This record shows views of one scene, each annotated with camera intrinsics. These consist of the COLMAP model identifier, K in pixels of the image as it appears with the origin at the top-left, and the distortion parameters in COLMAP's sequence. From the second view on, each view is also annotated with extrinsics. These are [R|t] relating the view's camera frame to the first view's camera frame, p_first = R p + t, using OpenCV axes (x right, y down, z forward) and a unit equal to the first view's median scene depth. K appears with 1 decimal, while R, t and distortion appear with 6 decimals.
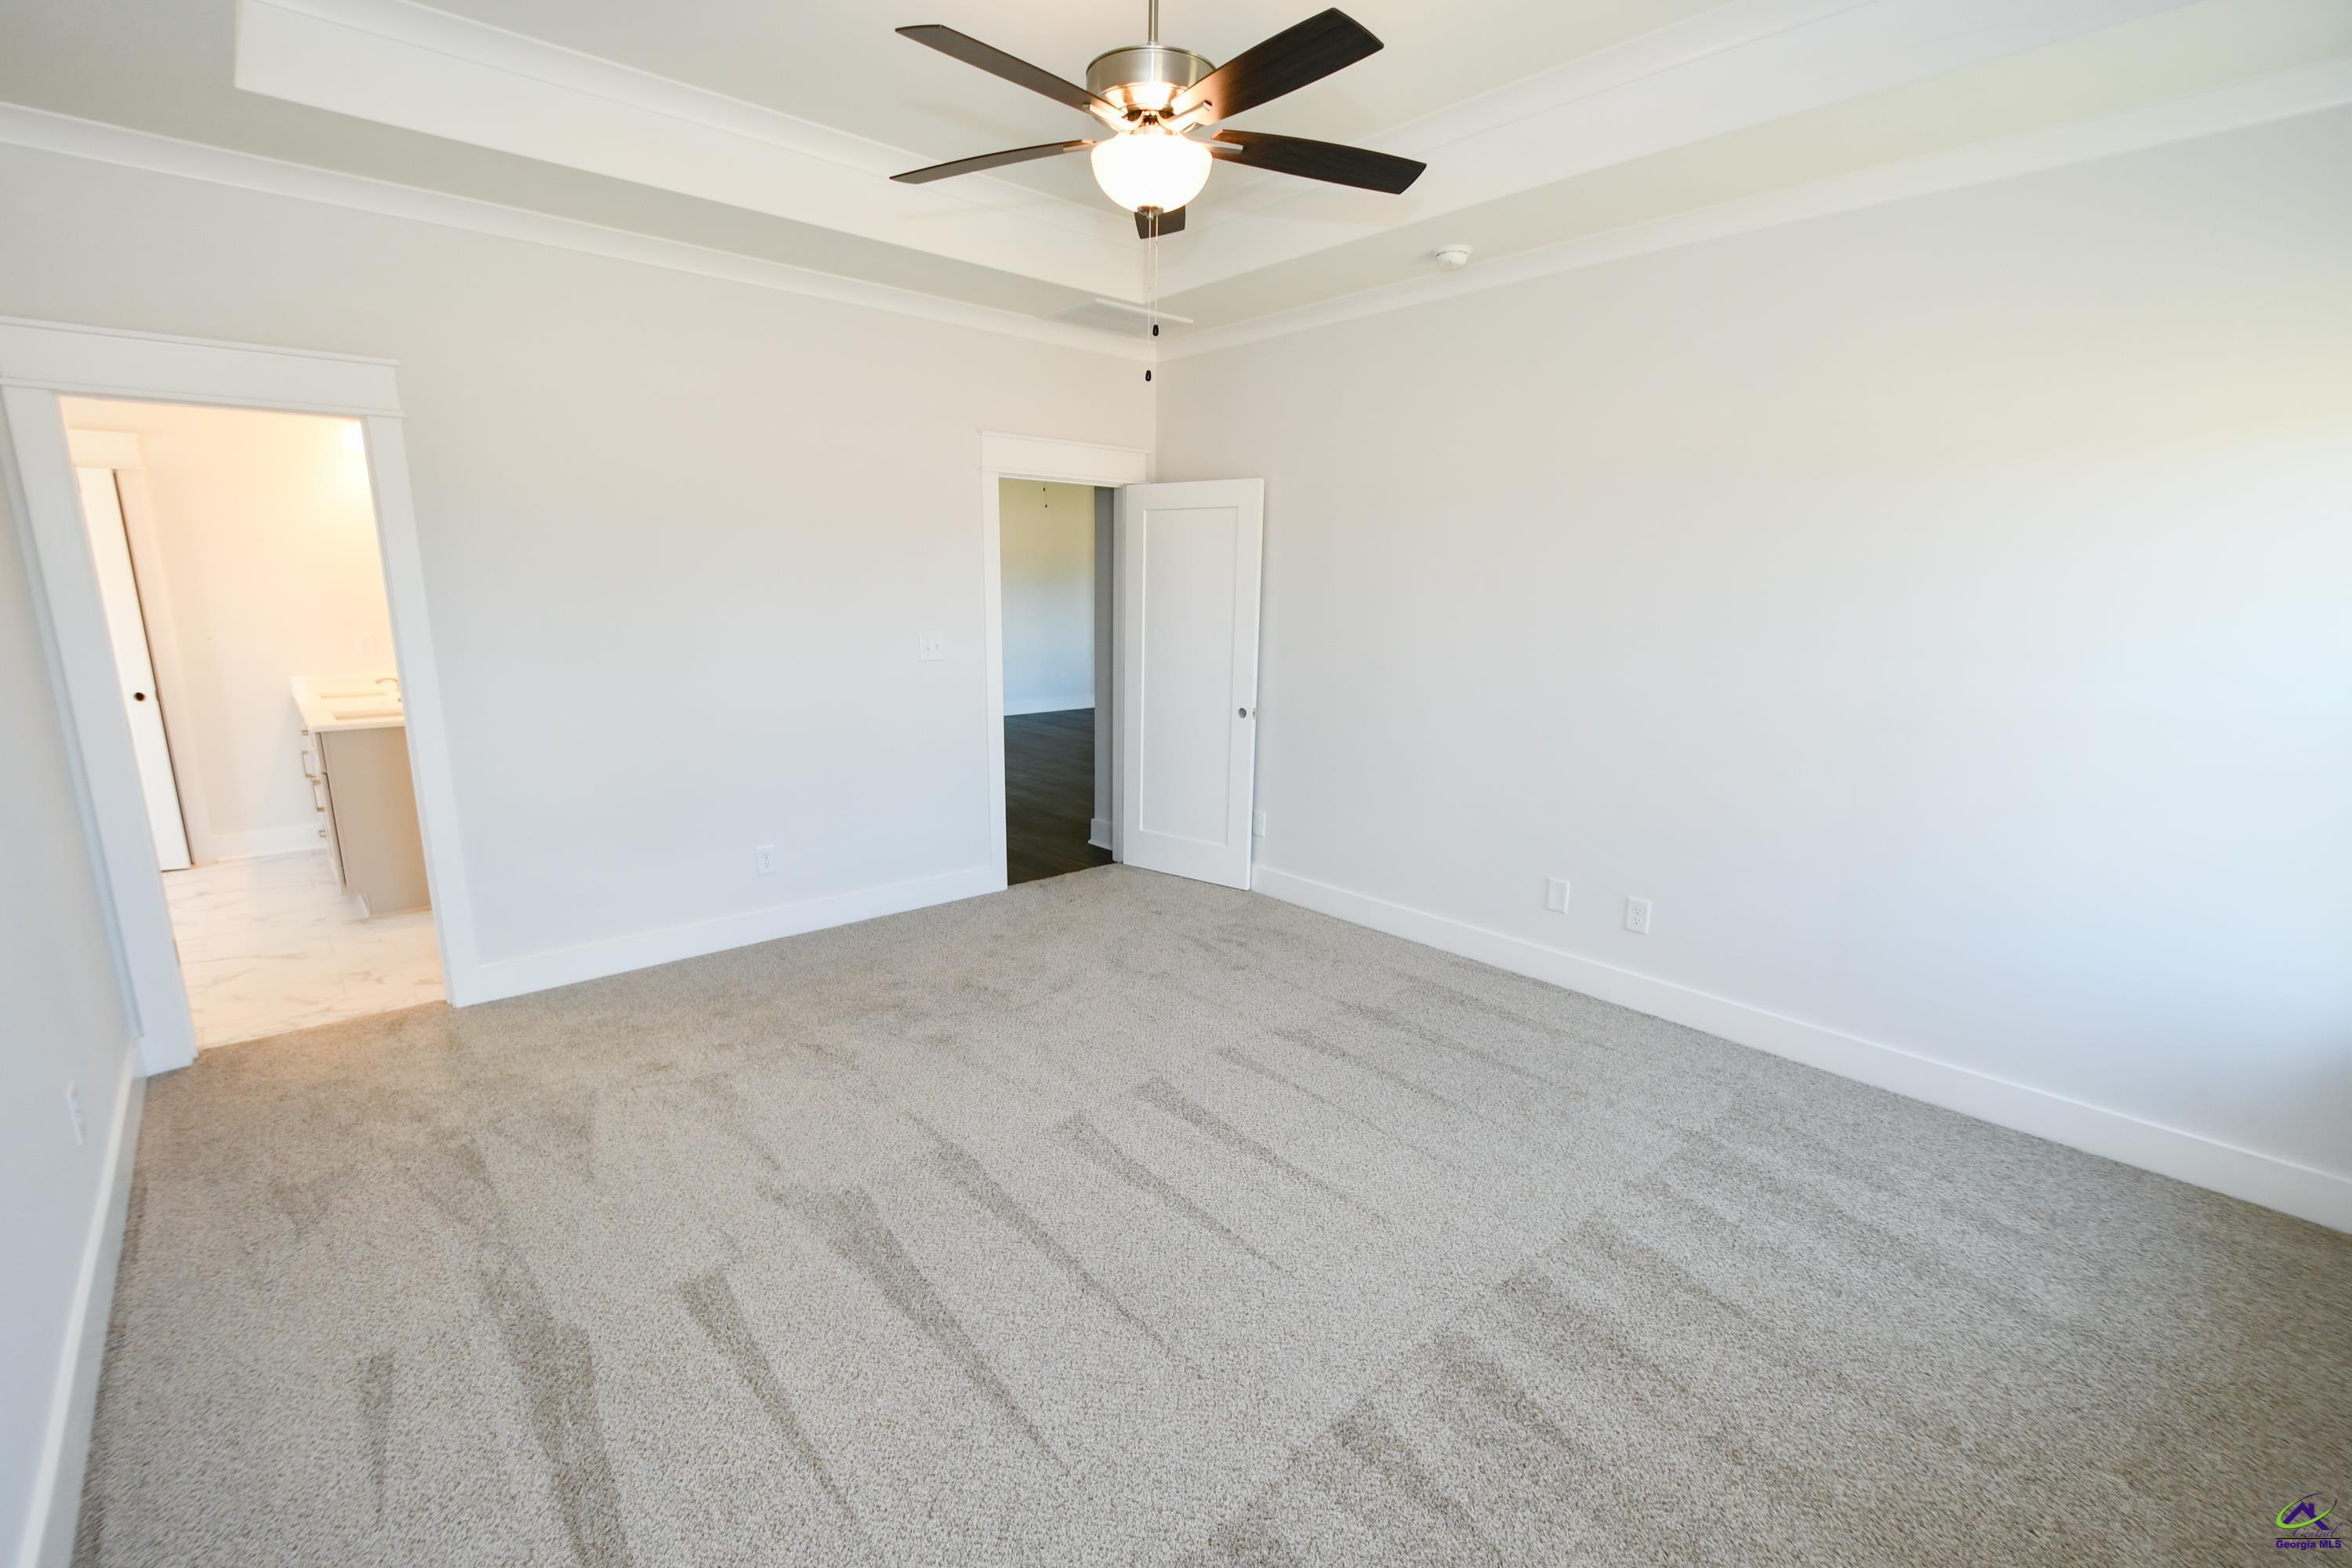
lens RADIAL K [[1026.5, 0, 1156.8], [0, 1026.5, 790.7], [0, 0, 1]] dist [-0.002299, 0.001177]
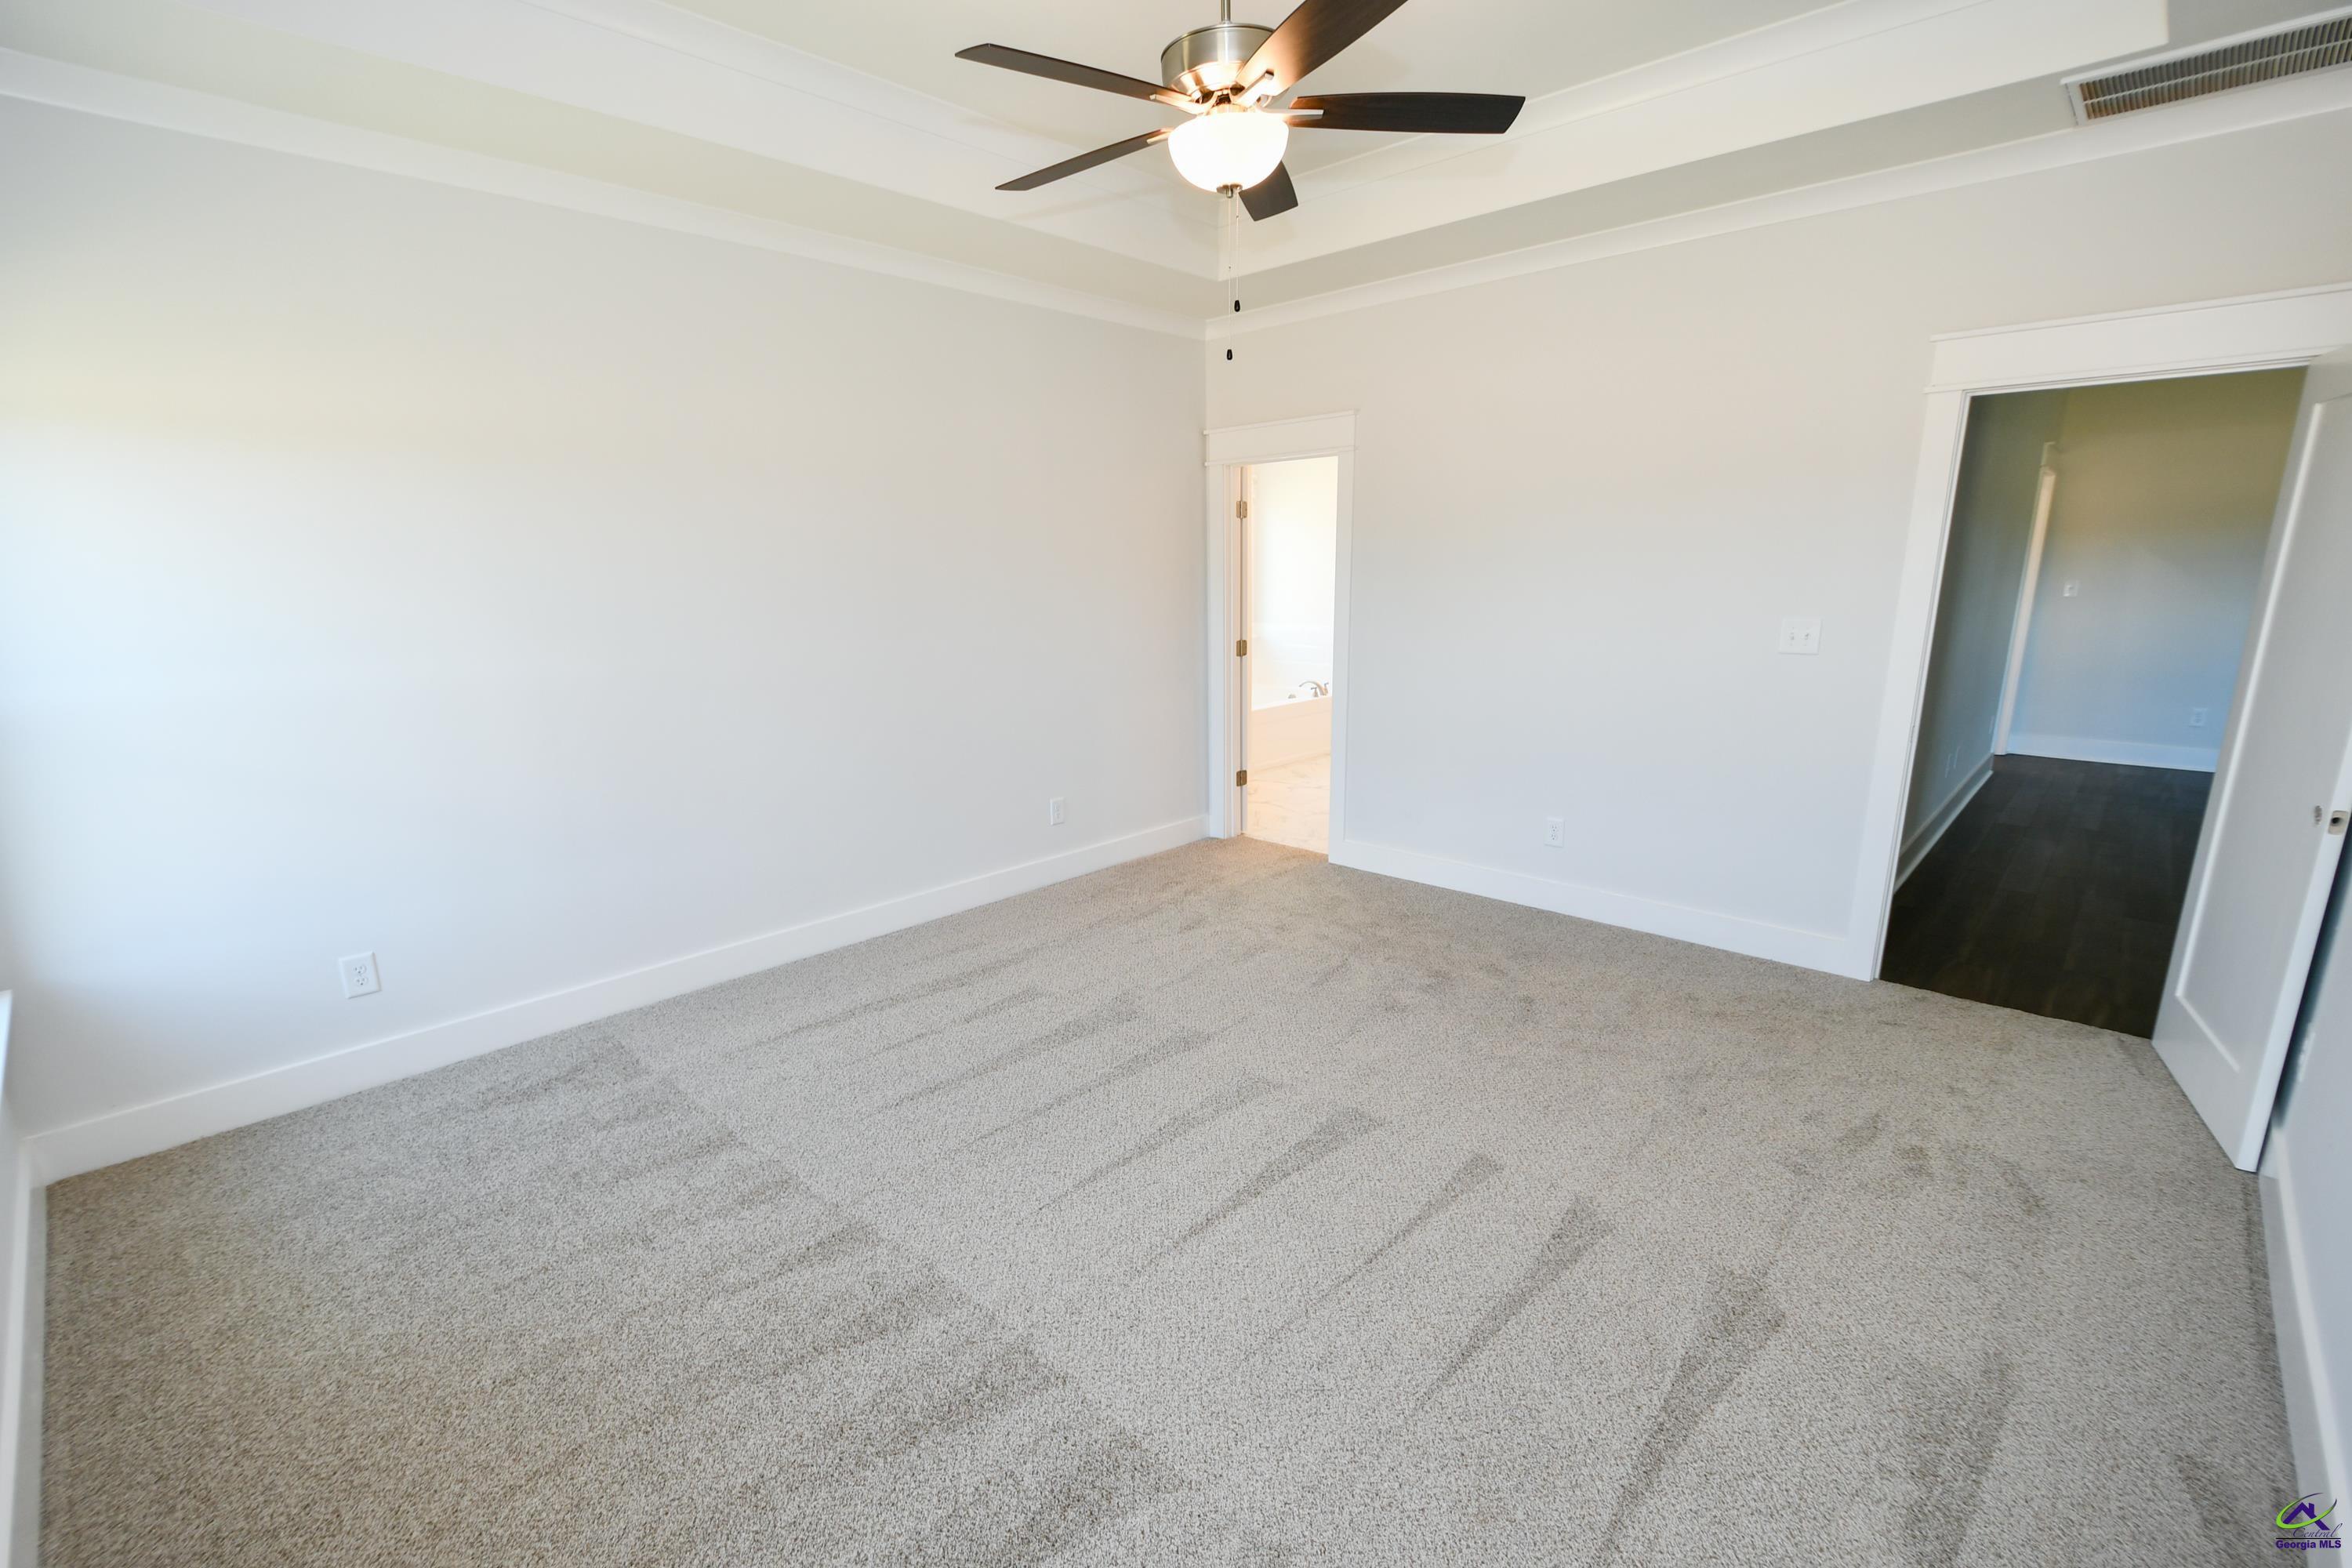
lens RADIAL K [[1026.5, 0, 1156.4], [0, 1026.5, 799.0], [0, 0, 1]] dist [-0.002299, 0.001177]
pose [[0.097620, 0.212141, -0.972351, 0.689424], [-0.182774, 0.964221, 0.192018, -0.107927], [0.978296, 0.158976, 0.132902, 0.567250]]
